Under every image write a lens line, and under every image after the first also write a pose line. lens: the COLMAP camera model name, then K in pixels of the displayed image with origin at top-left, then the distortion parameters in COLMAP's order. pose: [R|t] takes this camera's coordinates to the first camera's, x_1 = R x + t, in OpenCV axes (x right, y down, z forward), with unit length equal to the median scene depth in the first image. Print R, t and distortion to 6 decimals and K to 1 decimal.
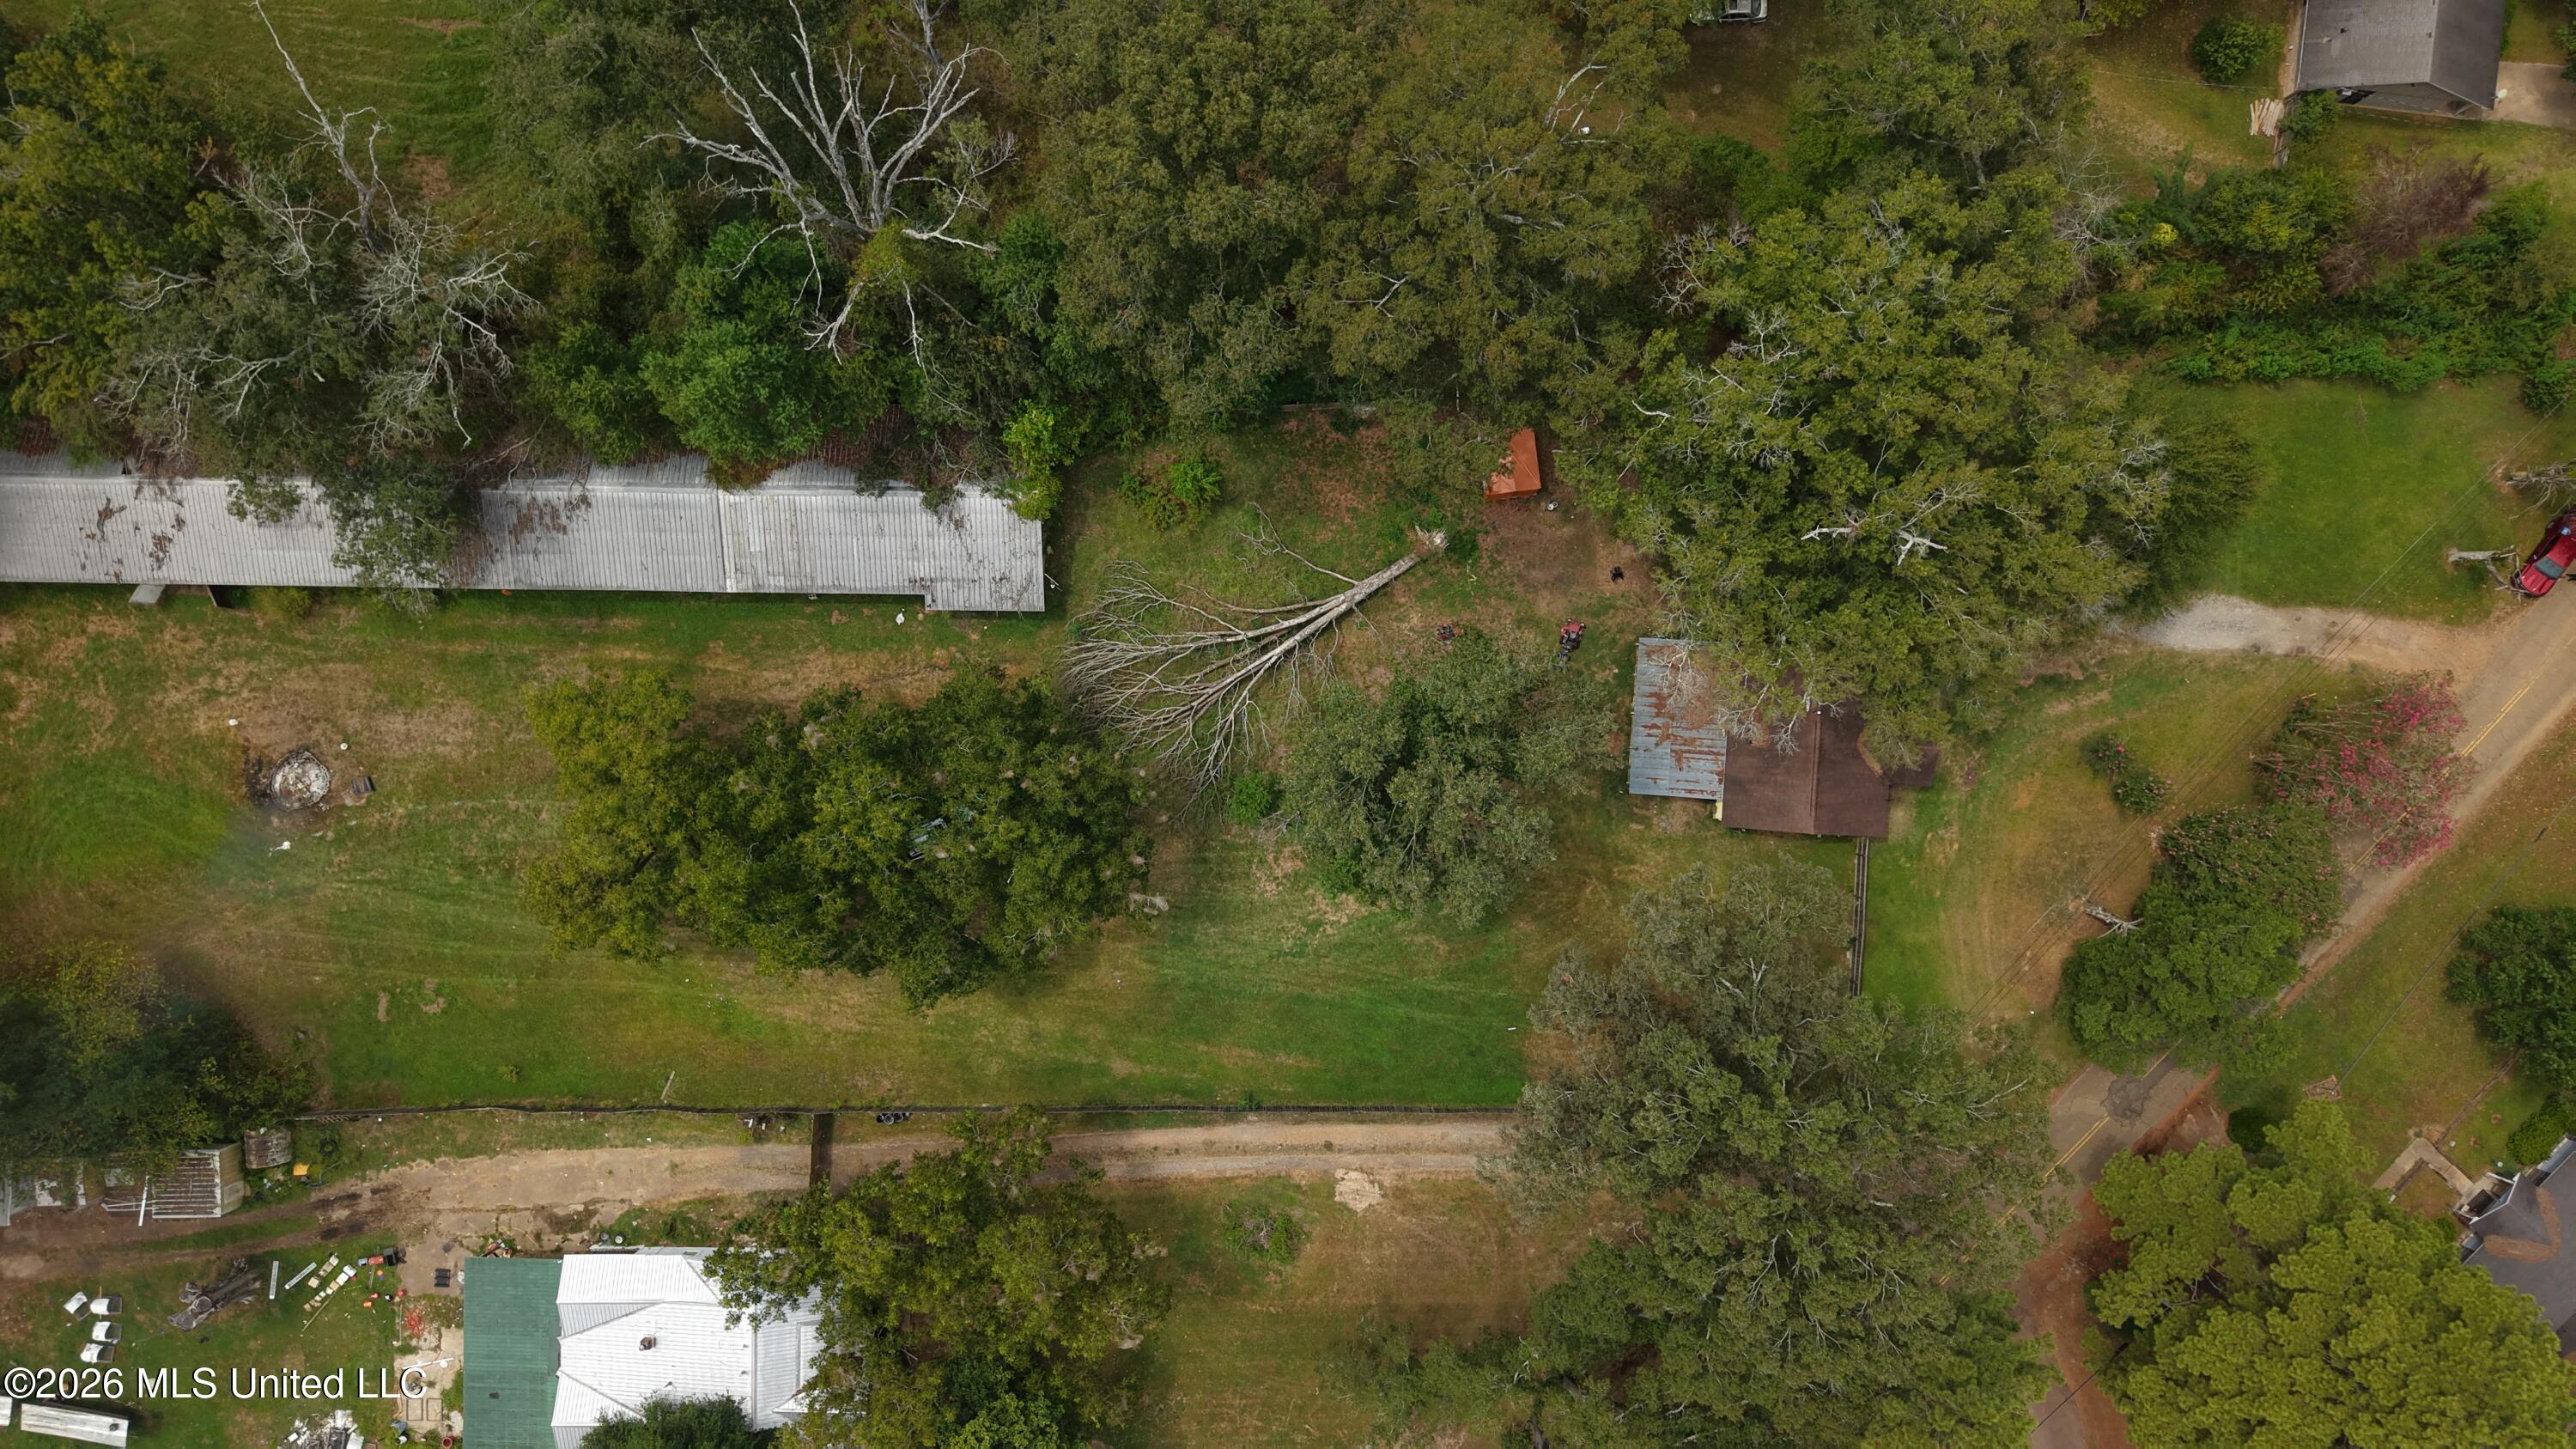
lens RADIAL K [[1756.9, 0, 1288.0], [0, 1756.9, 724.5], [0, 0, 1]] dist [0.067930, -0.050264]
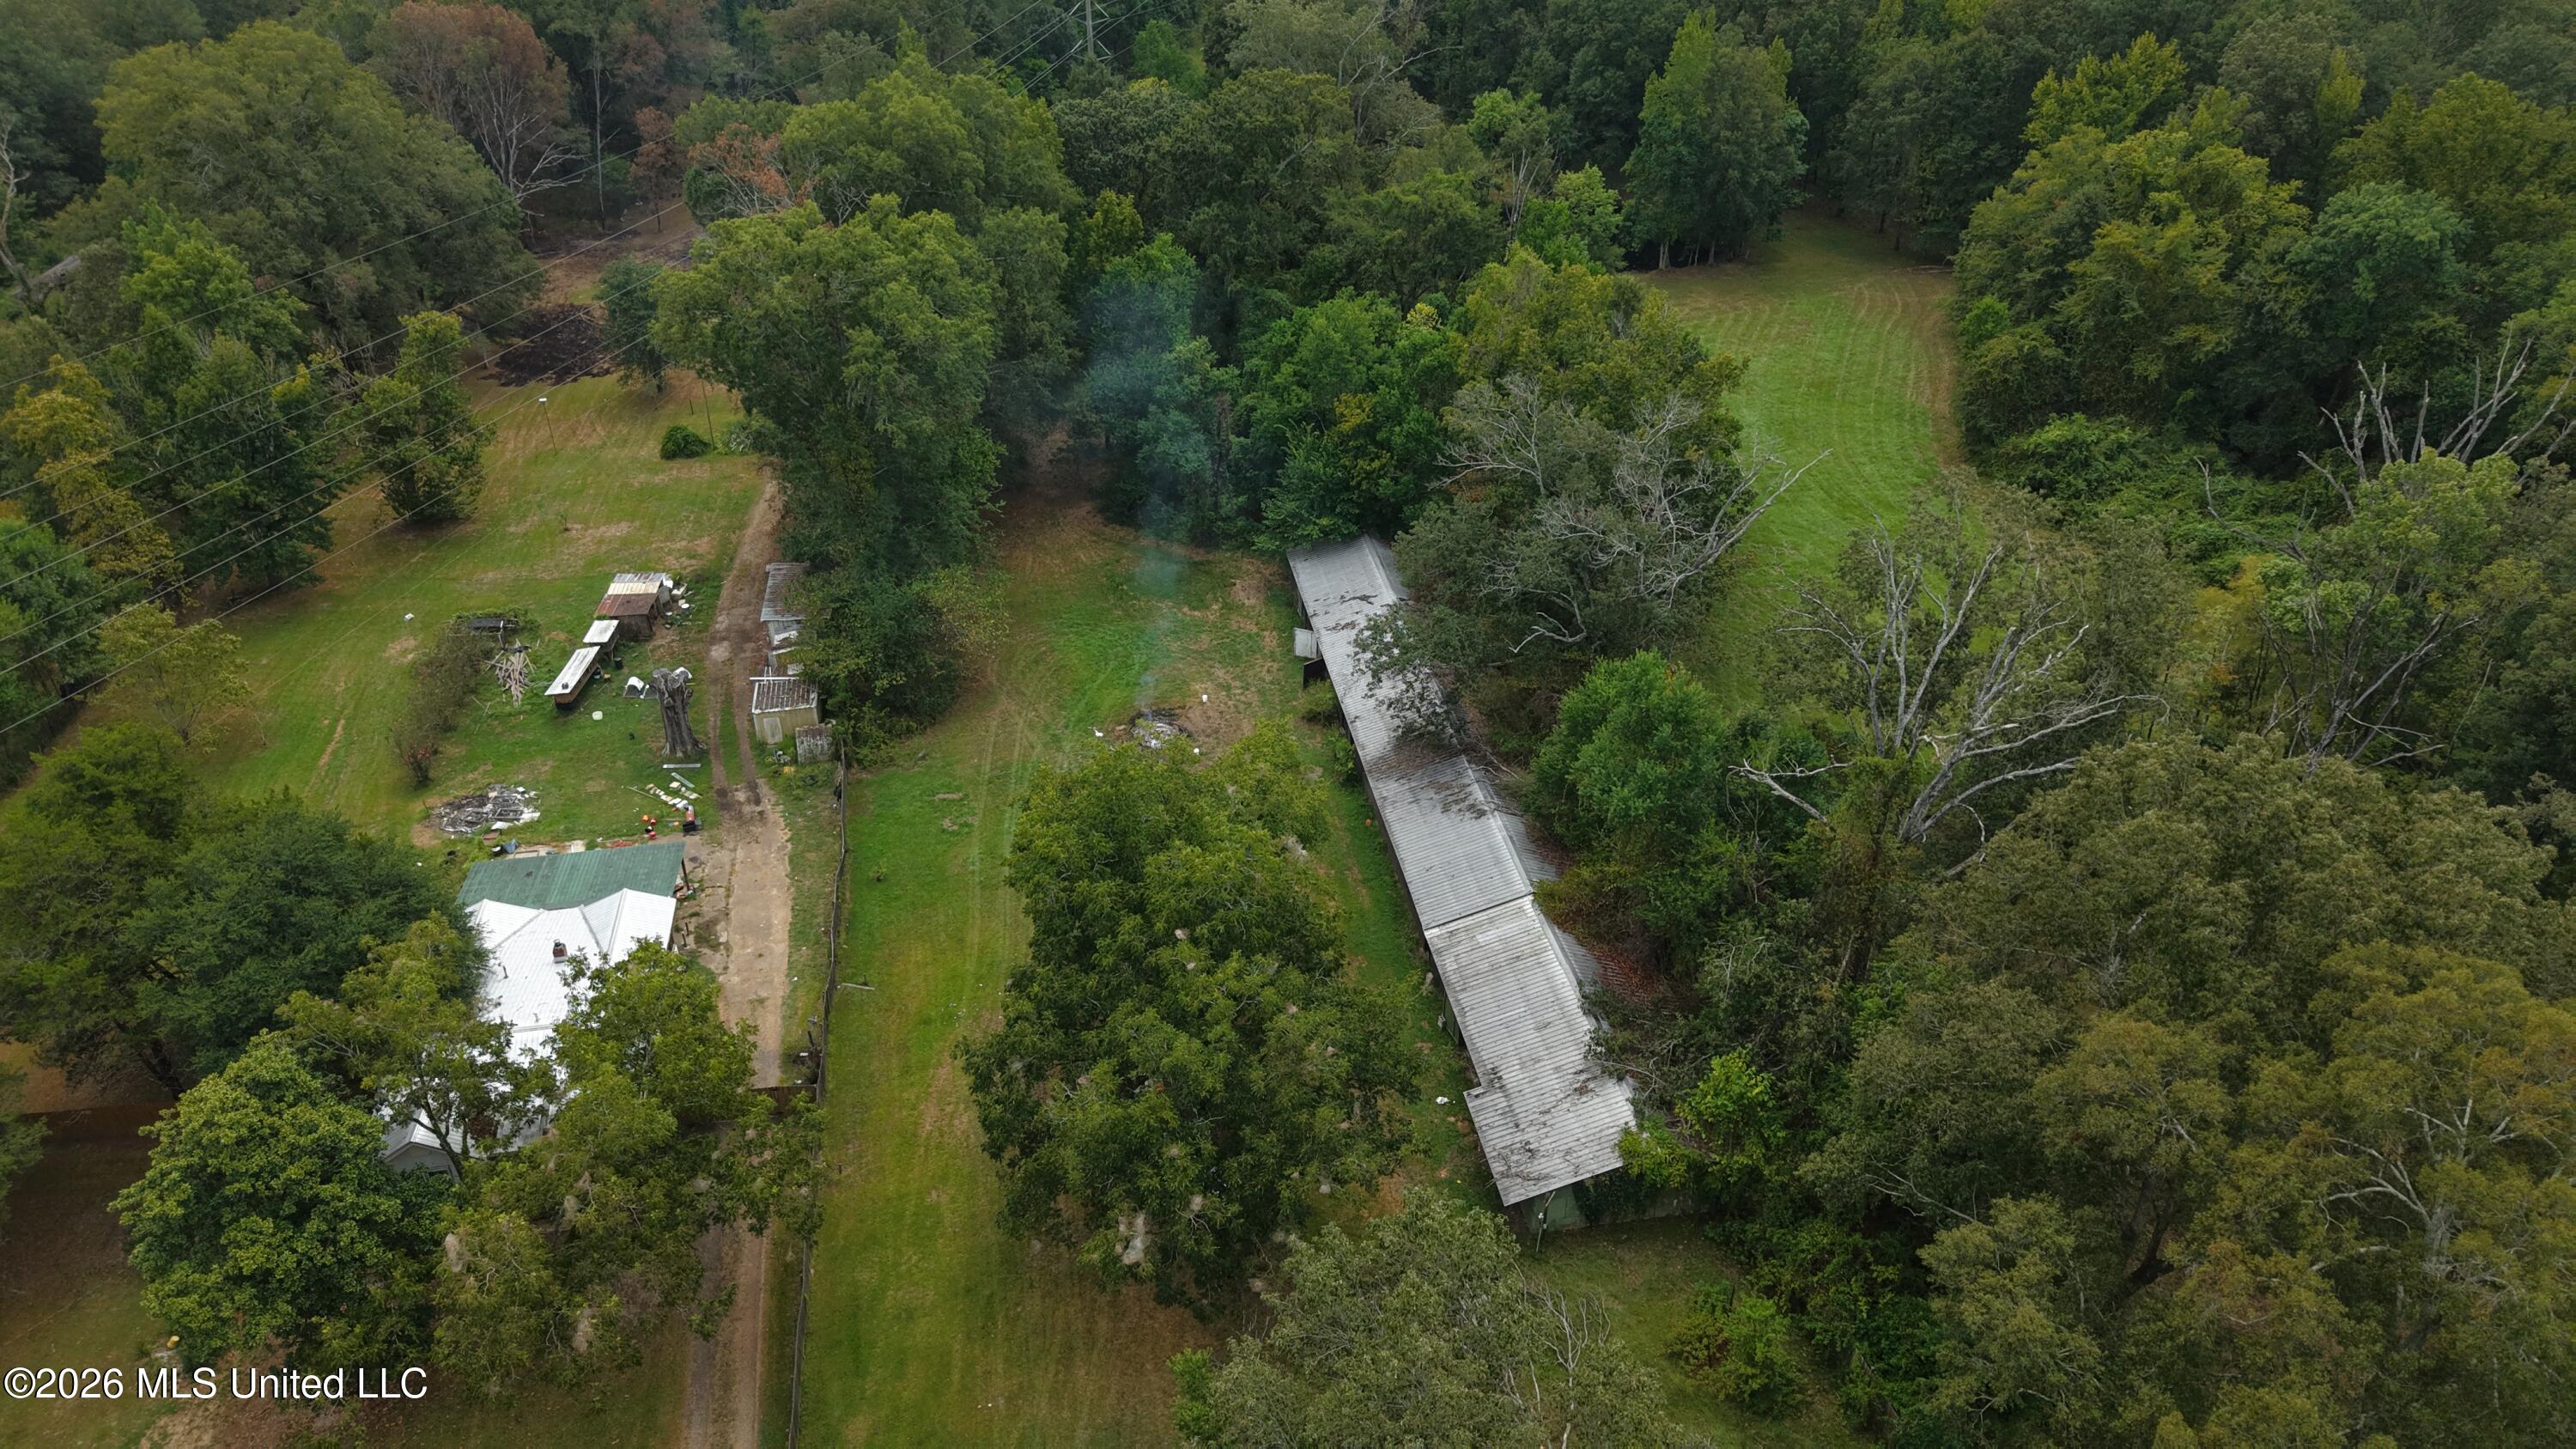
lens RADIAL K [[1756.9, 0, 1288.0], [0, 1756.9, 724.5], [0, 0, 1]] dist [0.067930, -0.050264]
pose [[0.176950, 0.502992, -0.845983, 0.364800], [-0.984075, 0.105173, -0.143301, 0.107707], [0.016895, 0.857868, 0.513592, 0.456287]]
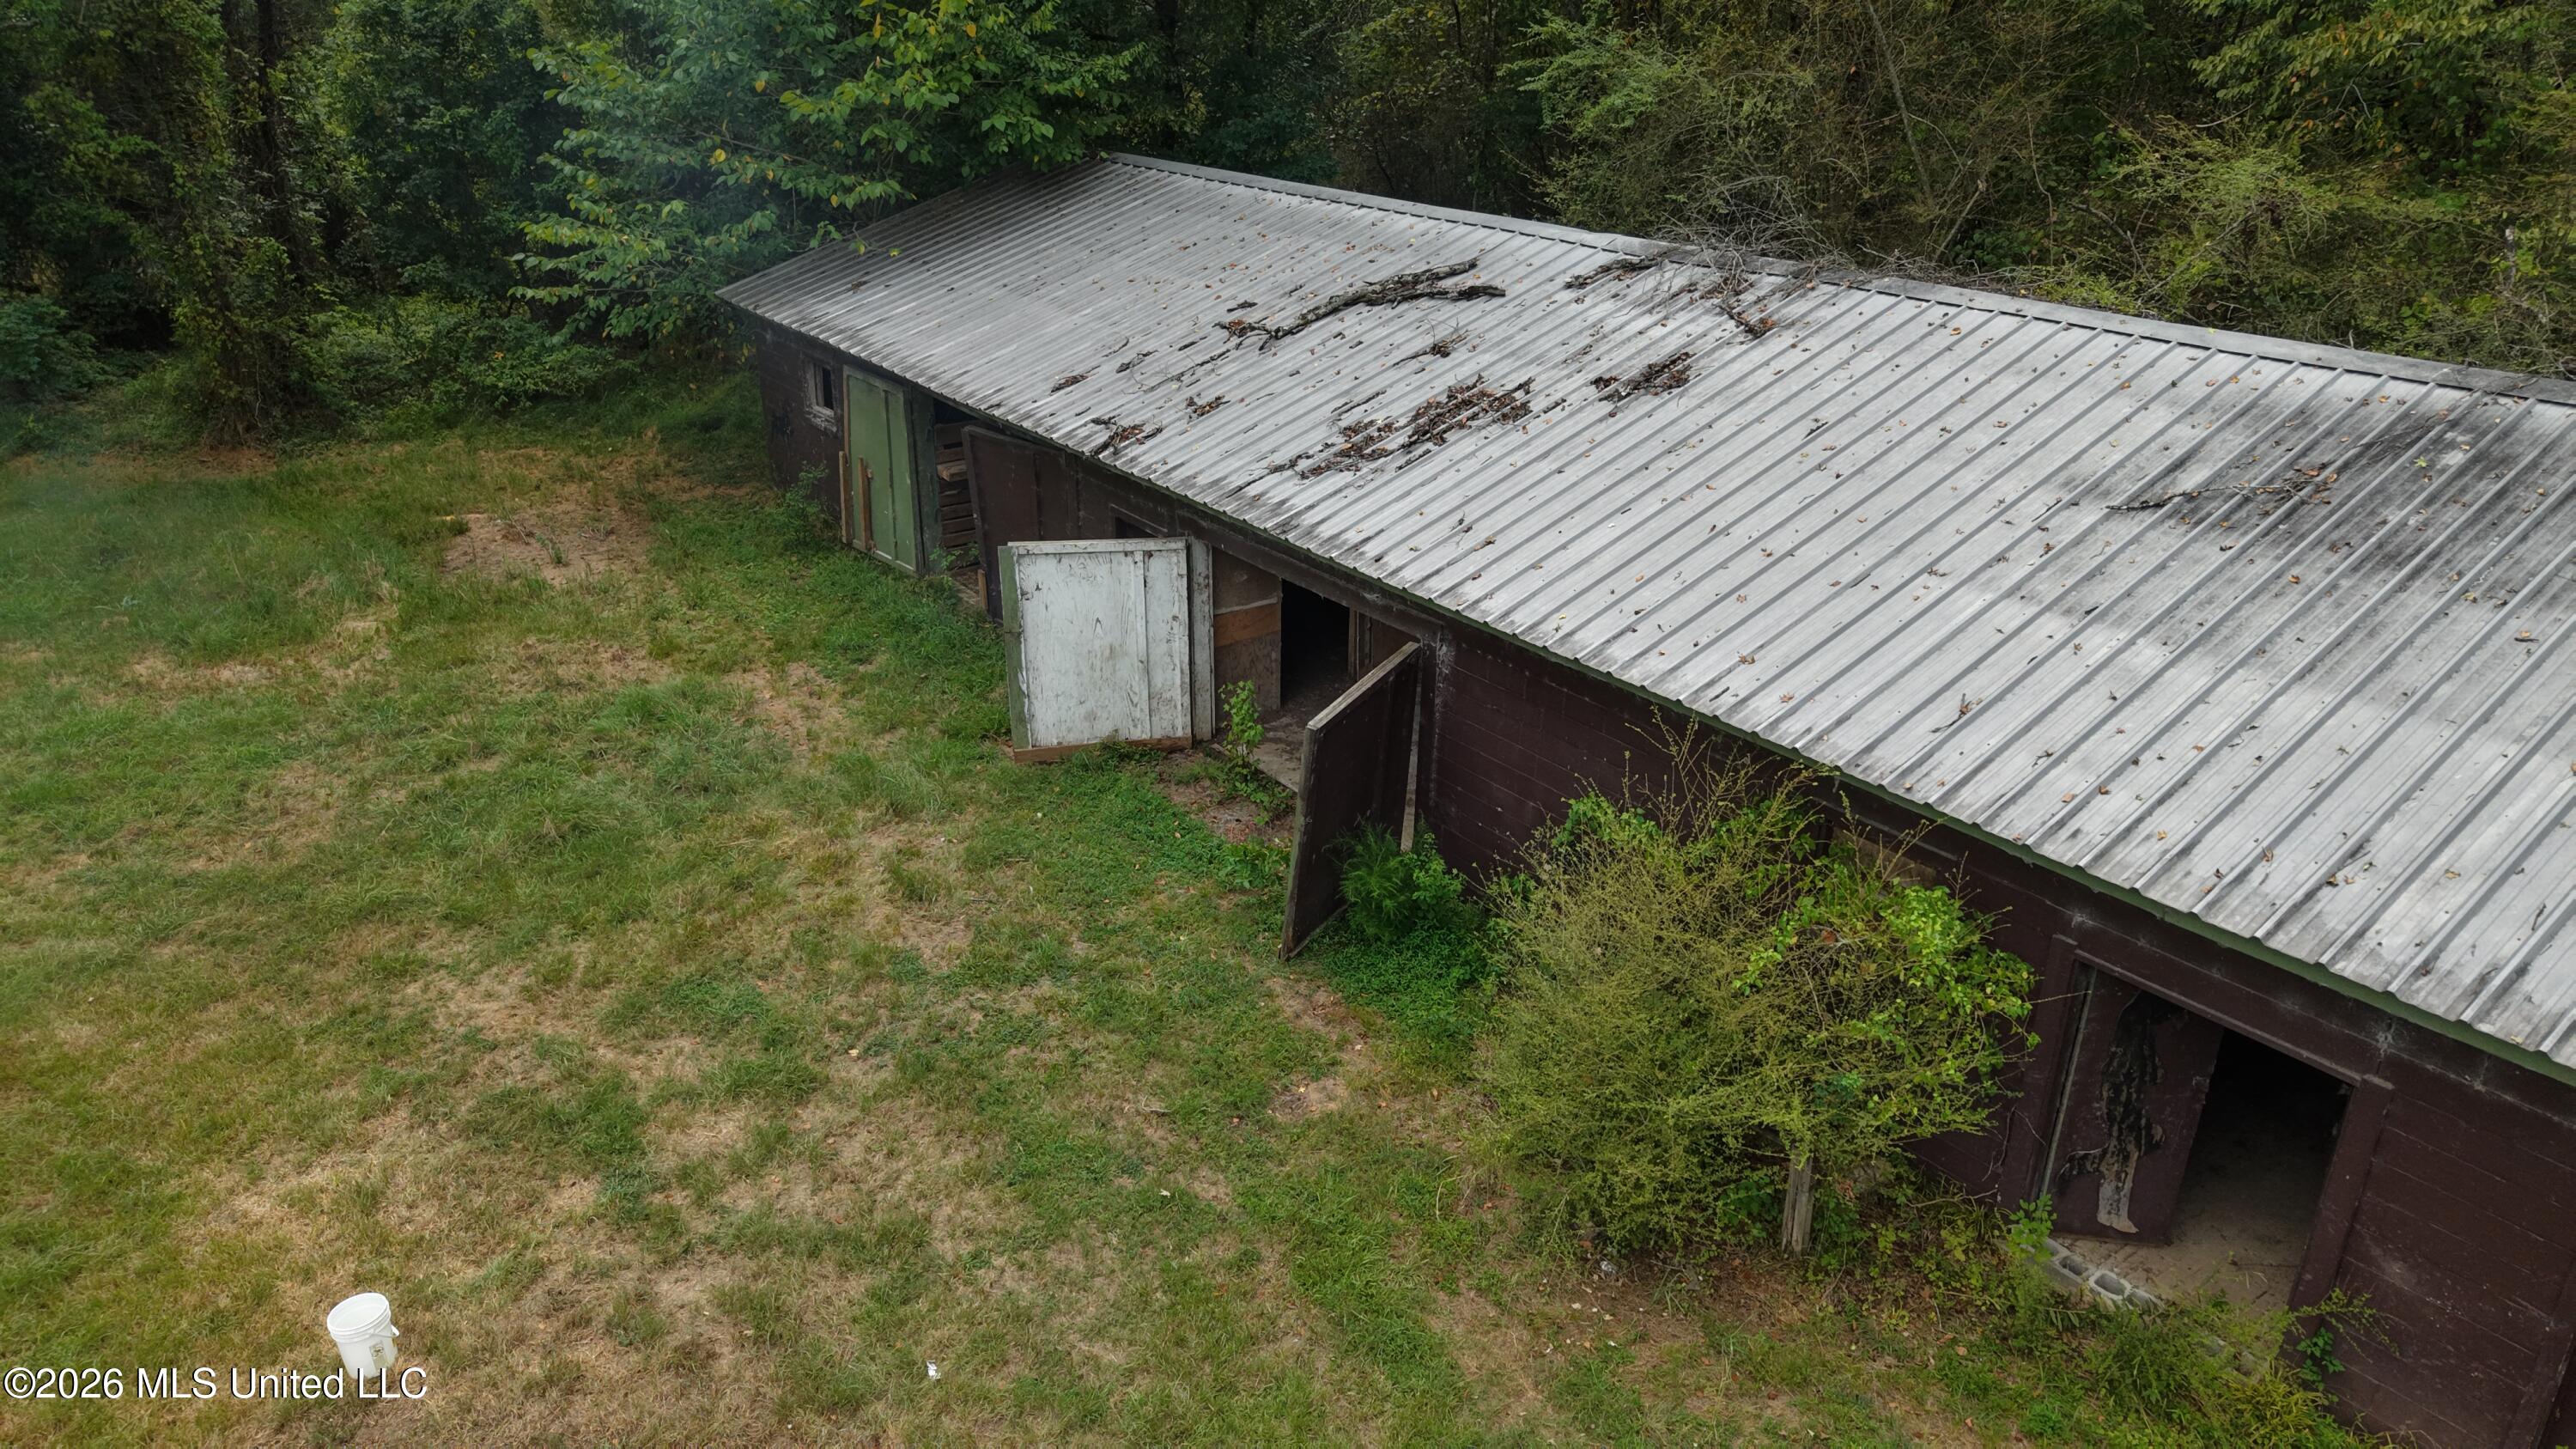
lens RADIAL K [[1756.9, 0, 1288.0], [0, 1756.9, 724.5], [0, 0, 1]] dist [0.067930, -0.050264]
pose [[0.601187, 0.328382, -0.728519, -0.508274], [-0.798872, 0.269142, -0.537928, 0.001299], [0.019429, 0.905388, 0.424140, 0.943078]]
